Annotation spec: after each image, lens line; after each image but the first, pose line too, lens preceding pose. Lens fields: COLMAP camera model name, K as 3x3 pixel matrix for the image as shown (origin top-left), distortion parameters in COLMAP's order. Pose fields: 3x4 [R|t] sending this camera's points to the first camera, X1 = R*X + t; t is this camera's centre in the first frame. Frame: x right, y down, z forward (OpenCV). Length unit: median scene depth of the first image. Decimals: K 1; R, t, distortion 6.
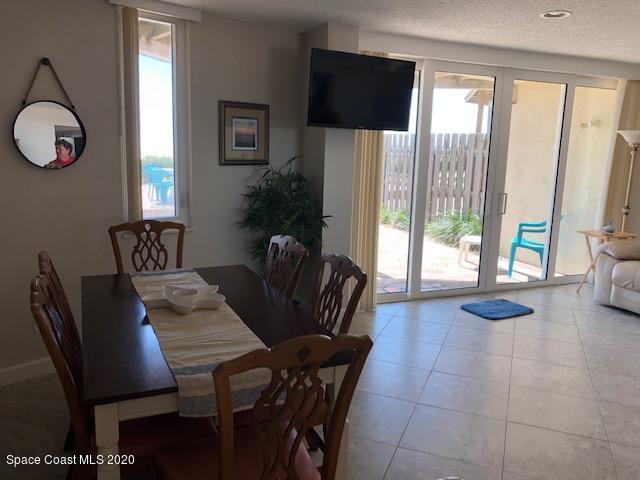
lens RADIAL K [[528.6, 0, 320.0], [0, 528.6, 240.0], [0, 0, 1]] dist [0.048307, -0.006208]
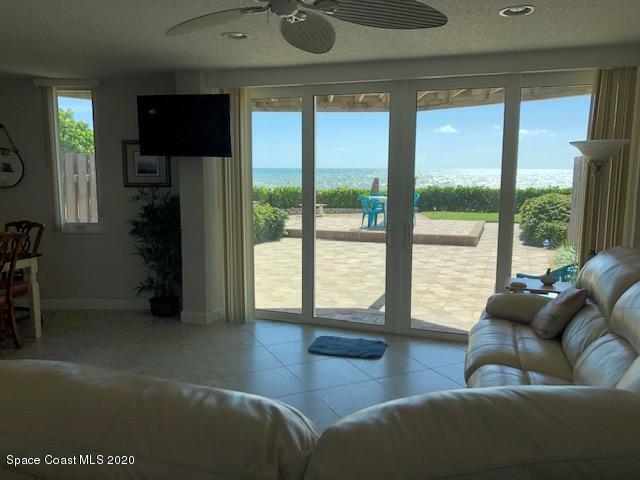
lens RADIAL K [[528.6, 0, 320.0], [0, 528.6, 240.0], [0, 0, 1]] dist [0.048307, -0.006208]
pose [[0.723137, 0.064913, -0.687648, 1.066862], [-0.107980, 0.993957, -0.019724, -0.033101], [0.682212, 0.088515, 0.725776, 0.352573]]
